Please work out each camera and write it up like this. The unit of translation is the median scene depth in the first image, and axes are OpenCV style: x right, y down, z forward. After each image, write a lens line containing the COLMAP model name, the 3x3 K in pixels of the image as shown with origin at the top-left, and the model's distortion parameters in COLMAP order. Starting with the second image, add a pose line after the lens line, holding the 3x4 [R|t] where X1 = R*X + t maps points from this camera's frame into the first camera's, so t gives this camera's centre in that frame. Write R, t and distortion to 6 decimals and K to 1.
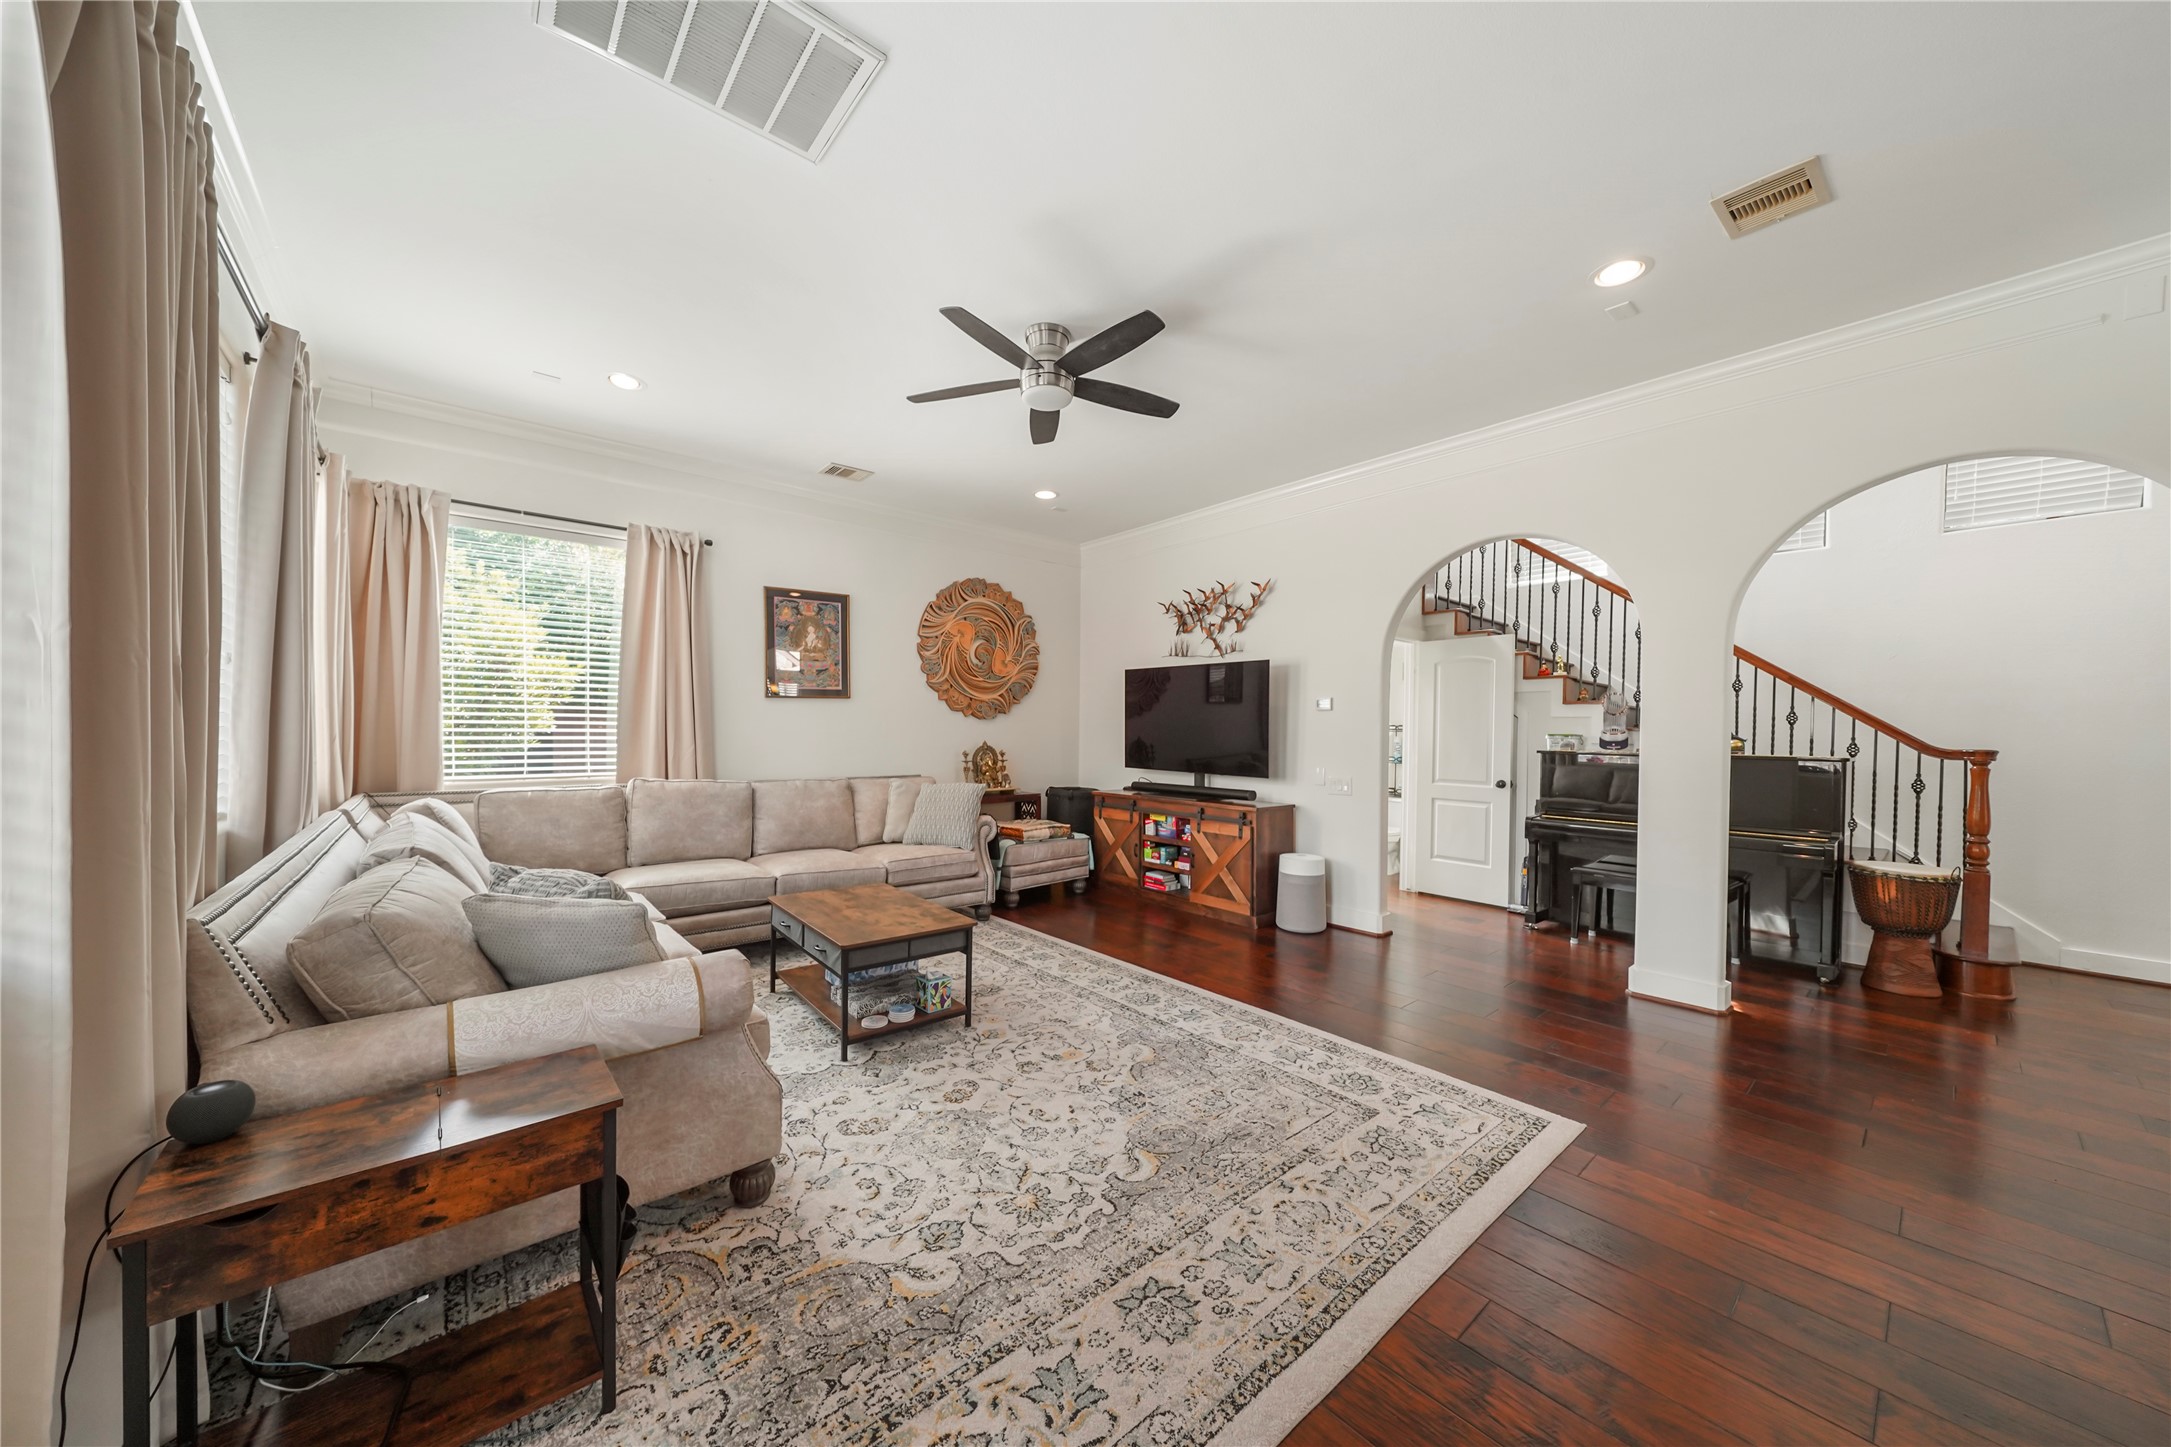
lens RADIAL K [[745.4, 0, 1087.8], [0, 745.4, 736.7], [0, 0, 1]] dist [0.001484, -0.000816]
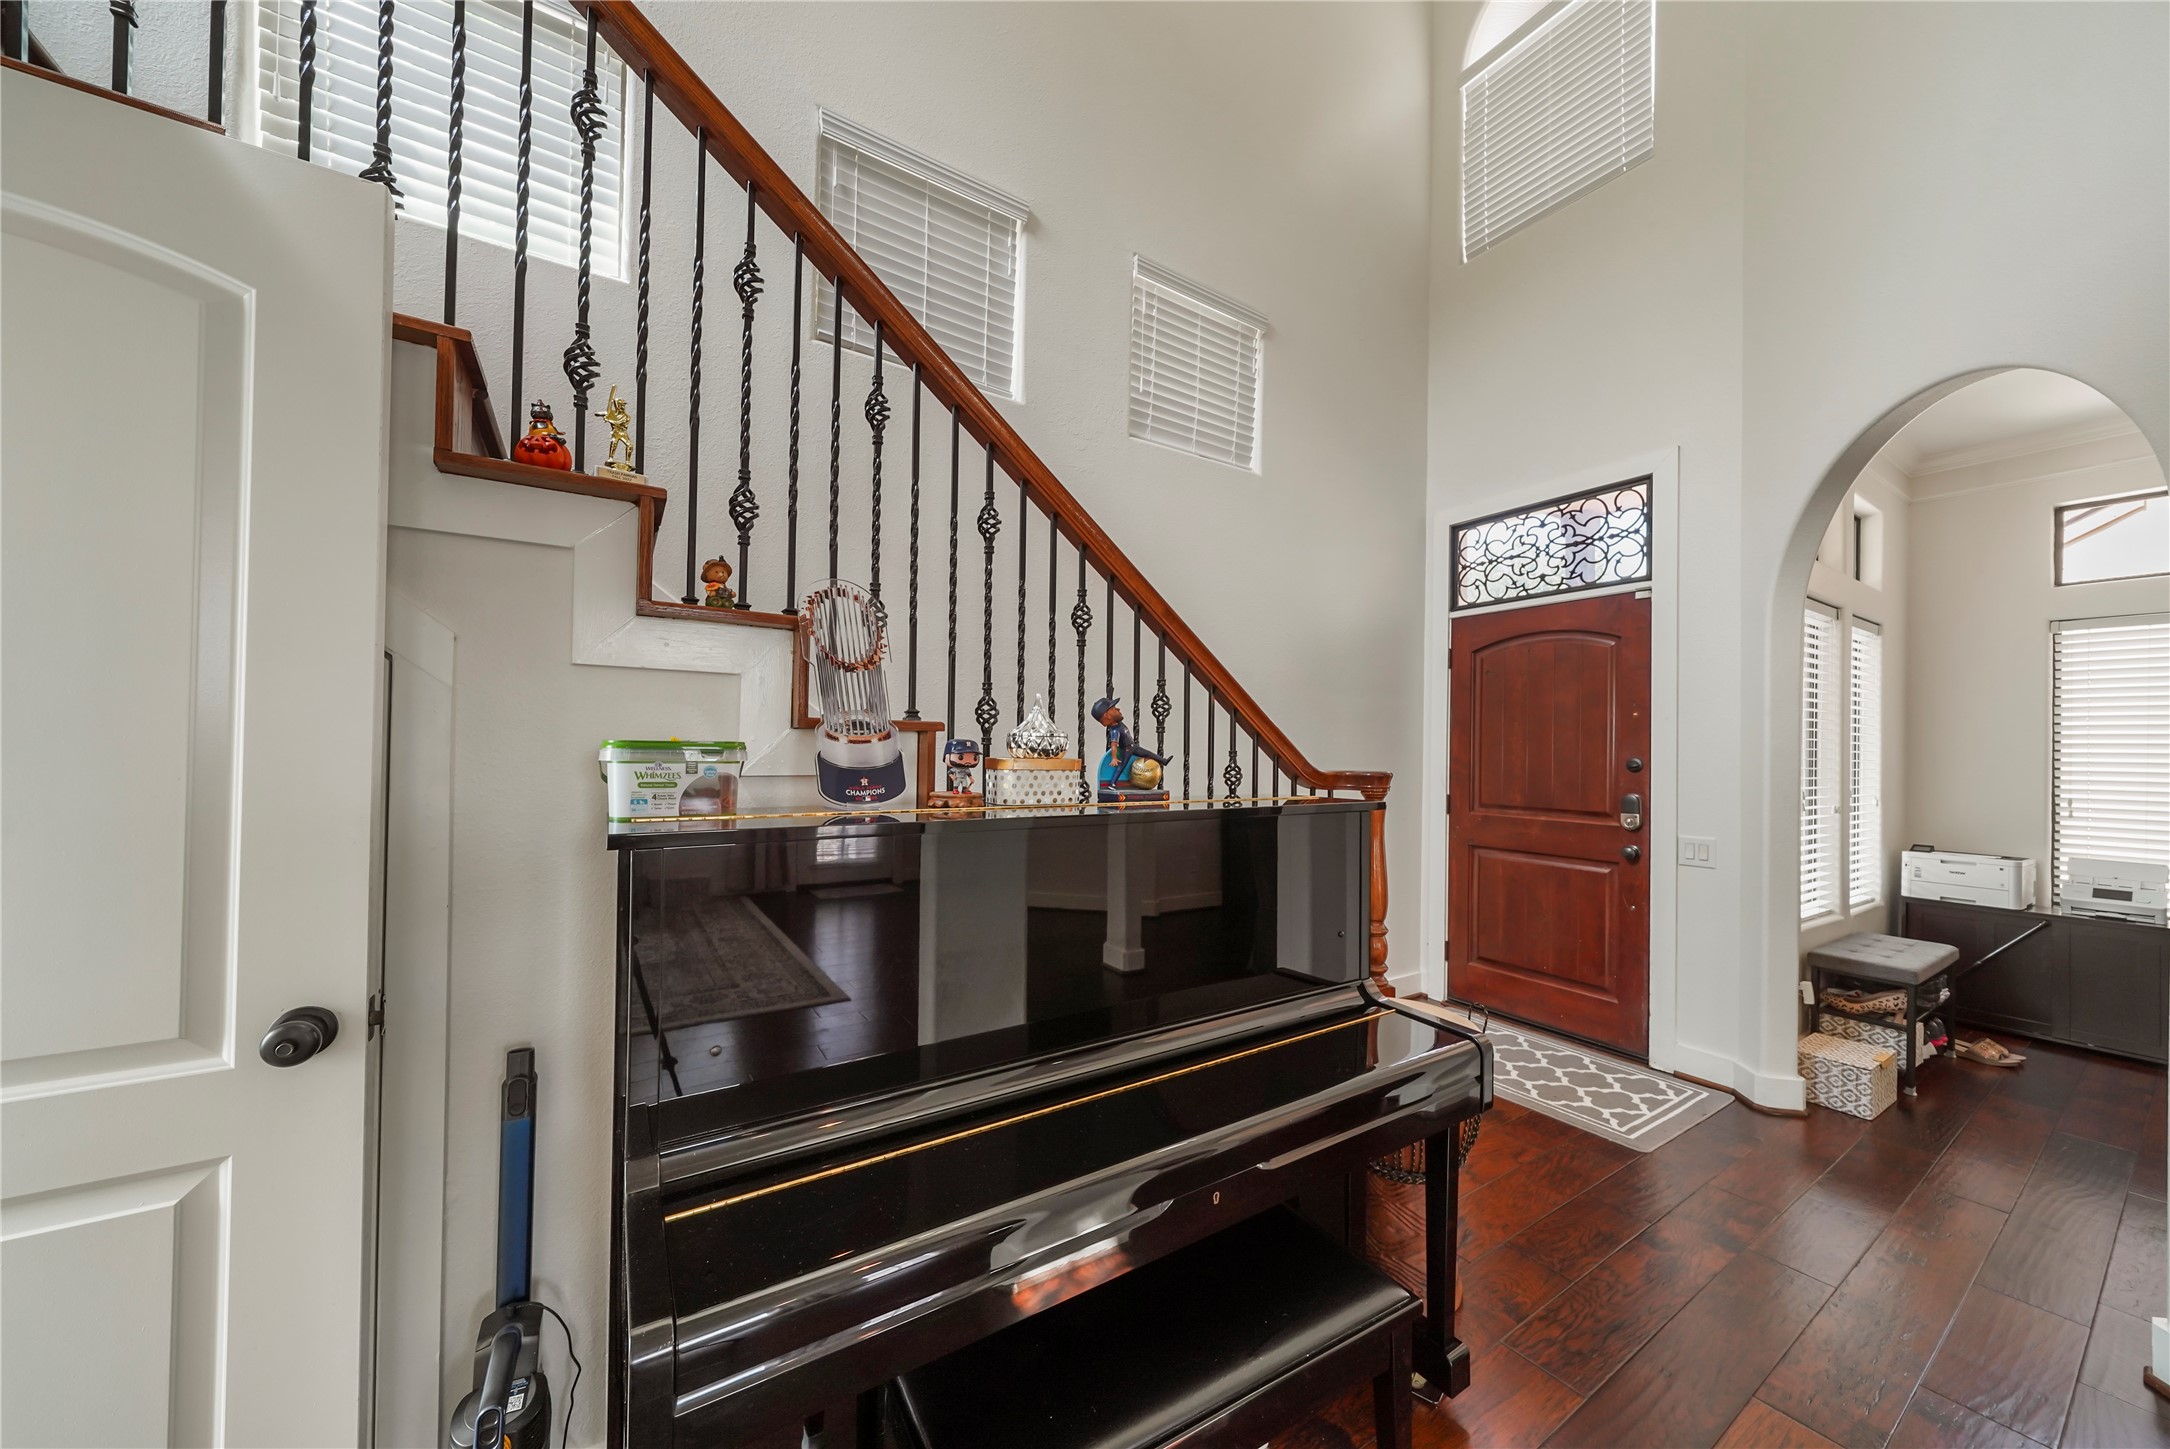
lens RADIAL K [[745.1, 0, 1070.4], [0, 745.1, 741.8], [0, 0, 1]] dist [0.001484, -0.000816]
pose [[0.145502, -0.000535, 0.989358, 0.561636], [-0.008756, 0.999960, 0.001828, -0.005308], [-0.989319, -0.008929, 0.145491, 1.094546]]
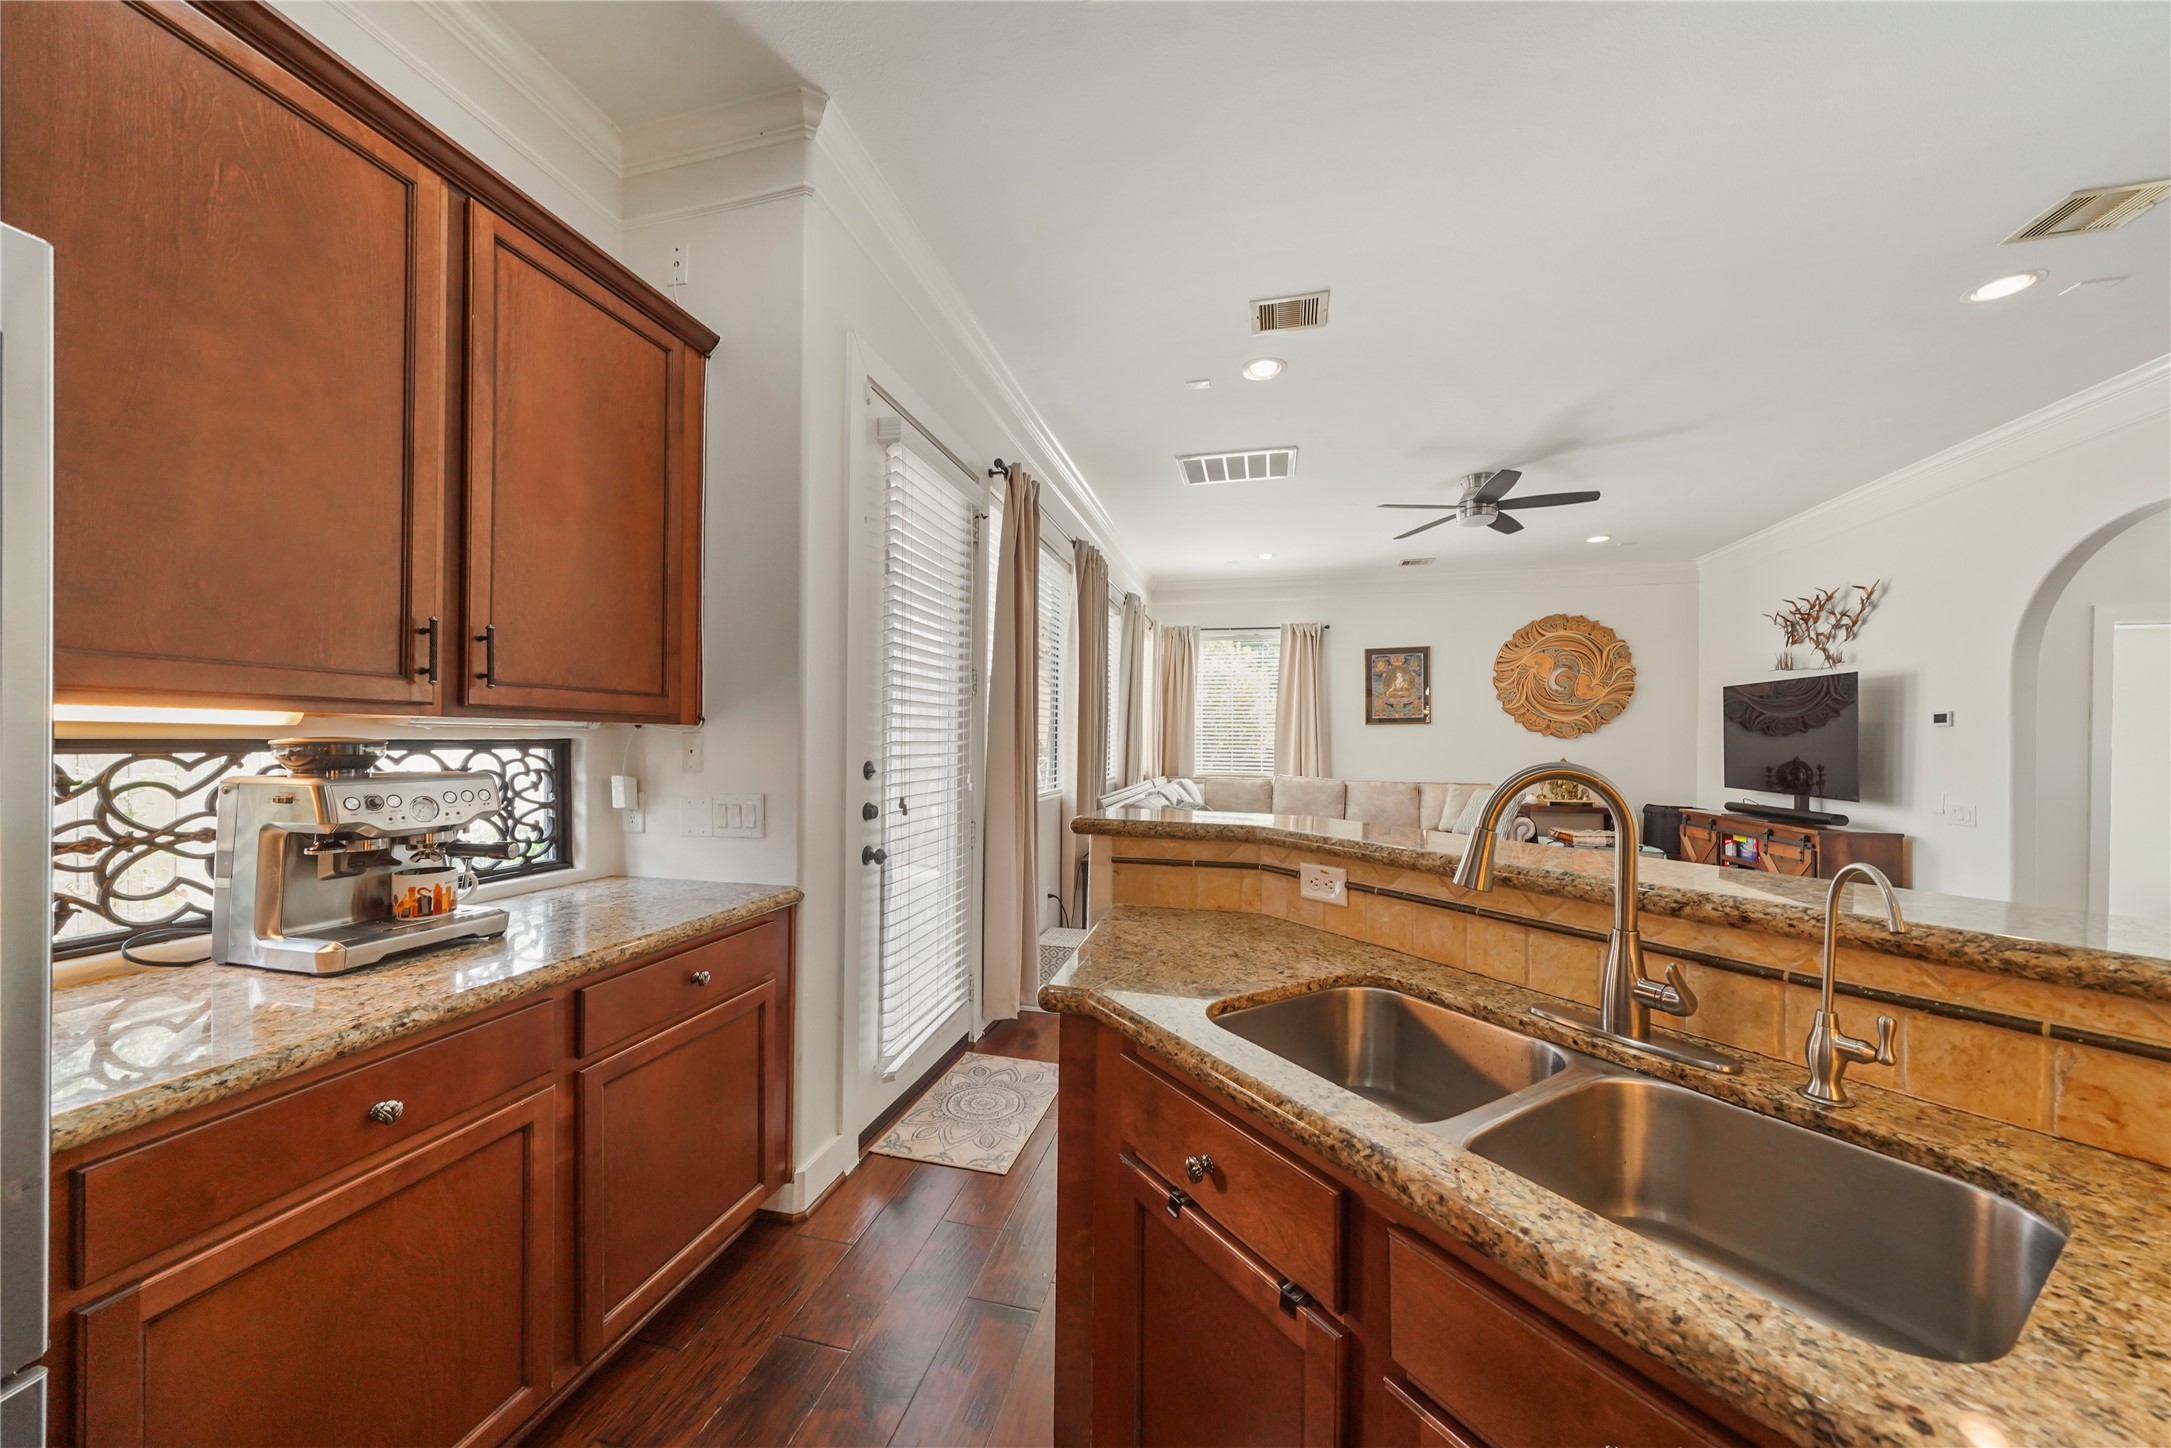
lens RADIAL K [[745.4, 0, 1075.7], [0, 745.4, 738.8], [0, 0, 1]] dist [0.001484, -0.000816]
pose [[0.571841, -0.006347, -0.820340, 0.560010], [-0.013925, 0.999751, -0.017441, 0.010322], [0.820246, 0.021397, 0.571610, -0.380983]]
